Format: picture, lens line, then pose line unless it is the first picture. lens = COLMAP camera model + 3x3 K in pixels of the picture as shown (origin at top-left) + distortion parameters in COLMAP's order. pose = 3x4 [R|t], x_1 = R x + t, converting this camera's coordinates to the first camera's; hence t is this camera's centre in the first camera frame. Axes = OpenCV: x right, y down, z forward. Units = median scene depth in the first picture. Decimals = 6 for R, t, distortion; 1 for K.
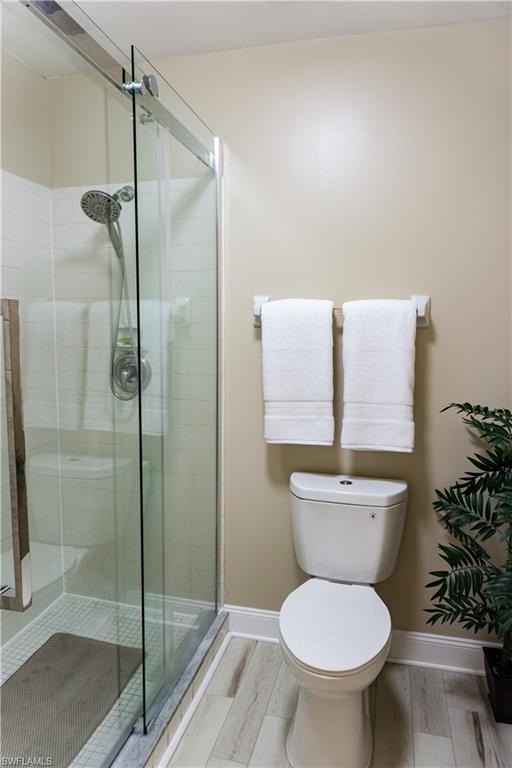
lens RADIAL K [[520.0, 0, 252.1], [0, 520.0, 385.8], [0, 0, 1]] dist [-0.016605, -0.003435]
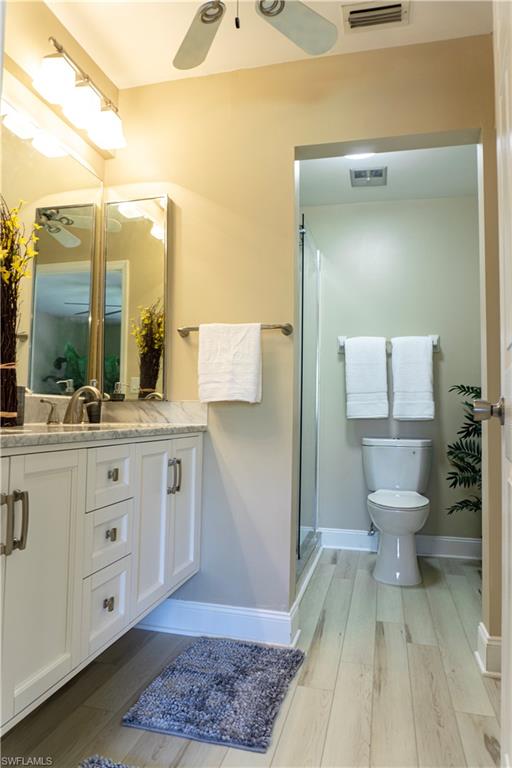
lens RADIAL K [[520.0, 0, 257.9], [0, 520.0, 379.7], [0, 0, 1]] dist [-0.016605, -0.003435]
pose [[0.999812, 0.012982, 0.014374, -0.314320], [-0.010219, 0.983995, -0.177901, 0.309528], [-0.016454, 0.177720, 0.983943, -0.747740]]
